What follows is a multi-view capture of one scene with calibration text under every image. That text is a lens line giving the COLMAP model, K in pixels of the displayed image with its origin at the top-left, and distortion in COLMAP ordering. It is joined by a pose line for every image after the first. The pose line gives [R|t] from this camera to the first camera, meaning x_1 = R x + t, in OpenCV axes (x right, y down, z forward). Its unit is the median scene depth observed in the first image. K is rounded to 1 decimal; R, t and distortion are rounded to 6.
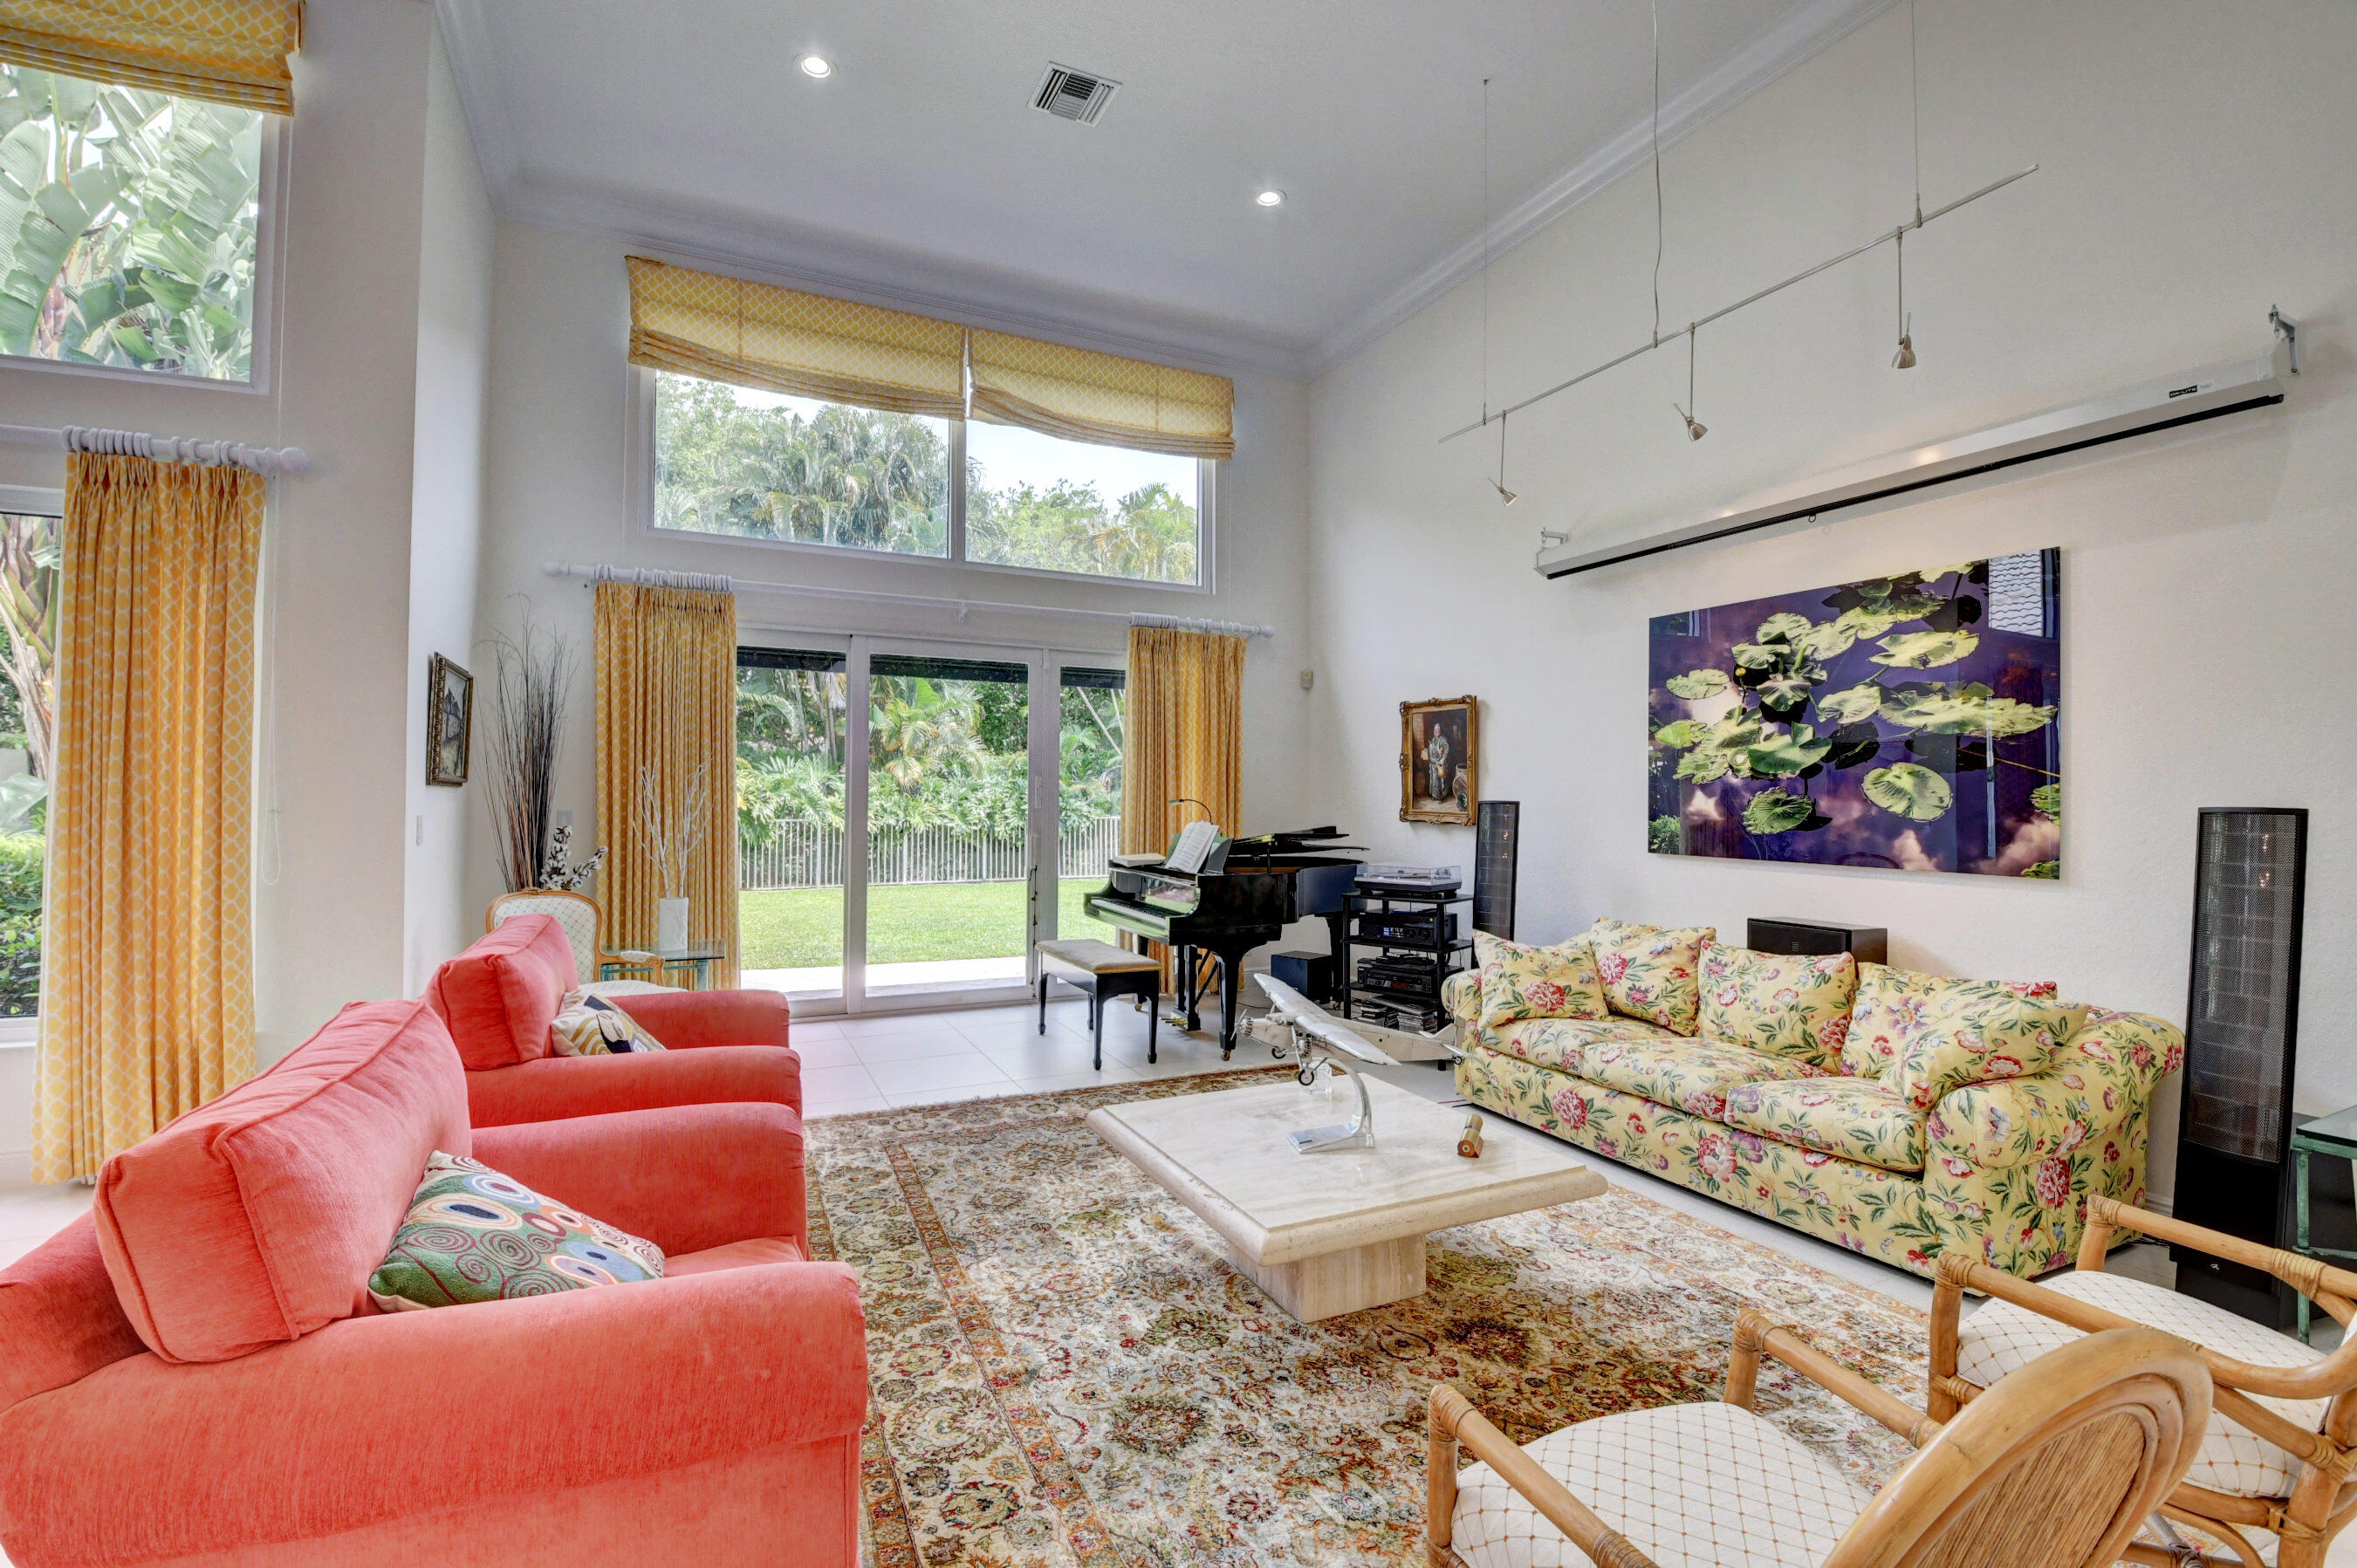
lens RADIAL K [[1046.3, 0, 1178.5], [0, 1046.3, 784.0], [0, 0, 1]] dist [0.009542, -0.021580]
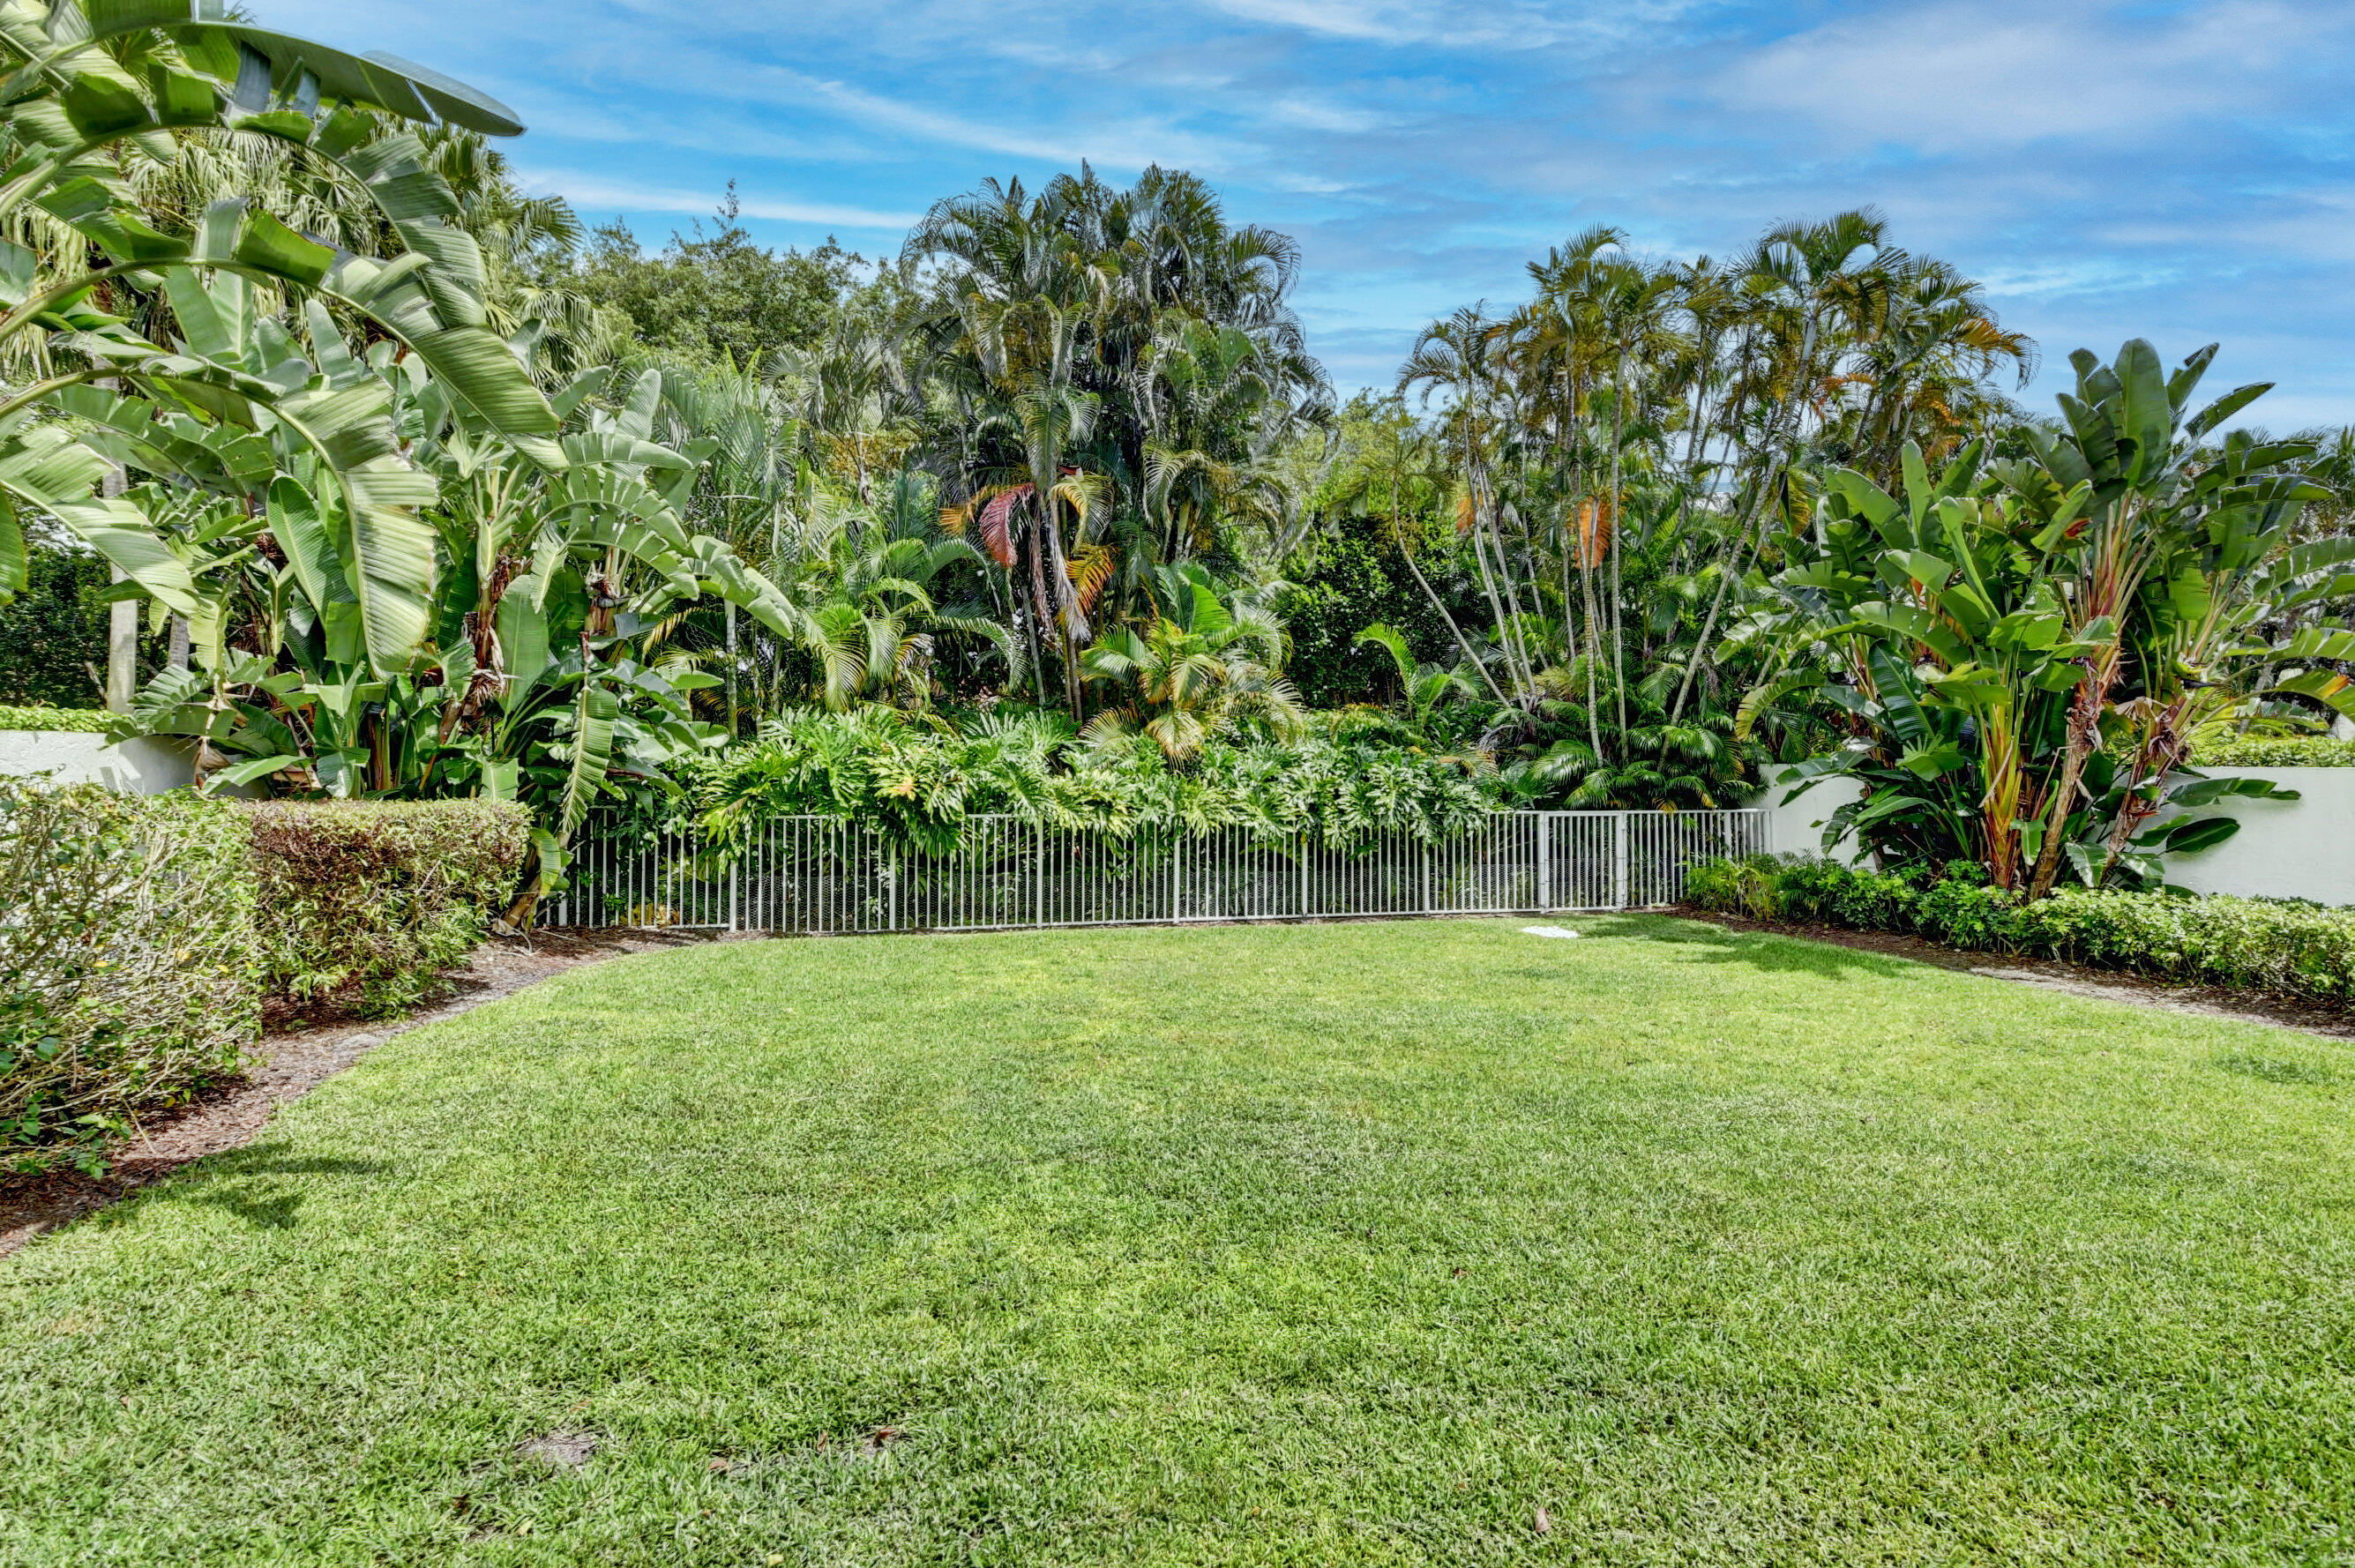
lens RADIAL K [[1057.7, 0, 1169.1], [0, 1057.7, 776.3], [0, 0, 1]] dist [0.002706, -0.023636]
pose [[0.964207, 0.005159, -0.265100, -0.359700], [0.000507, 0.999773, 0.021298, -0.003106], [0.265150, -0.020670, 0.963986, 1.428321]]
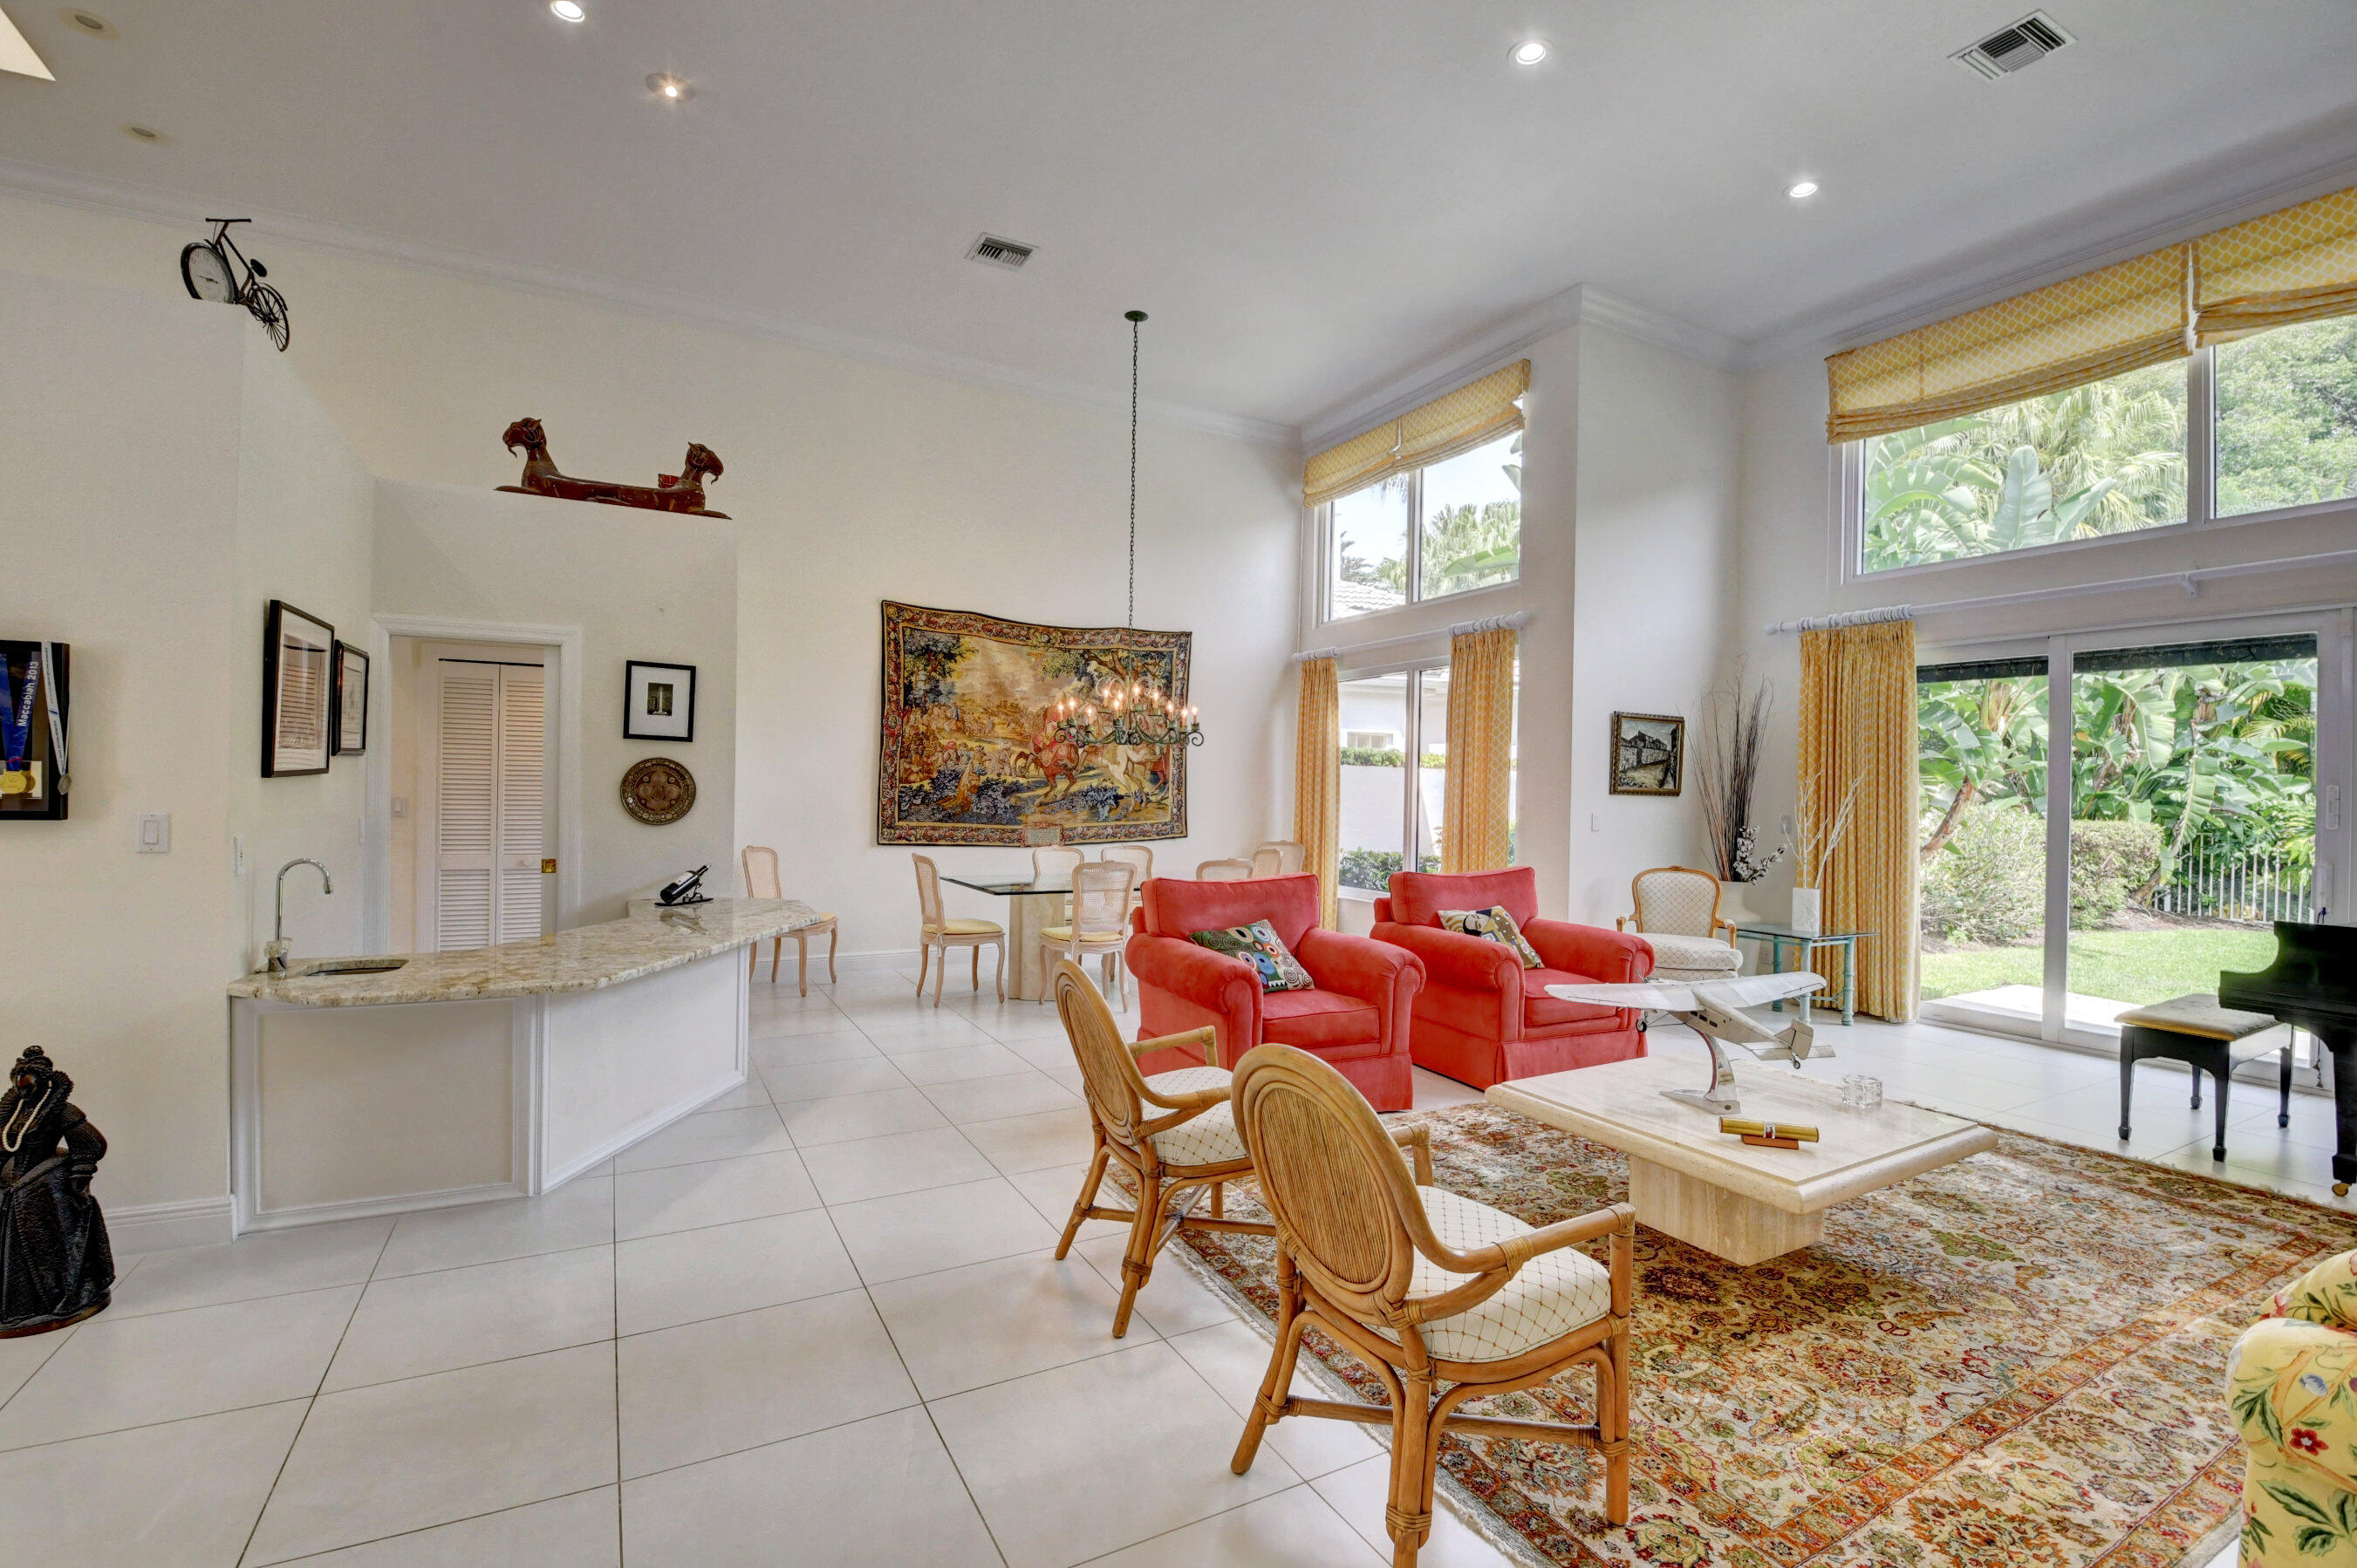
lens RADIAL K [[1026.2, 0, 1157.7], [0, 1026.2, 790.1], [0, 0, 1]] dist [-0.000065, -0.016945]
pose [[0.042530, -0.004567, -0.999085, 0.641562], [-0.005782, 0.999972, -0.004817, 0.004623], [0.999078, 0.005981, 0.042502, 0.187602]]
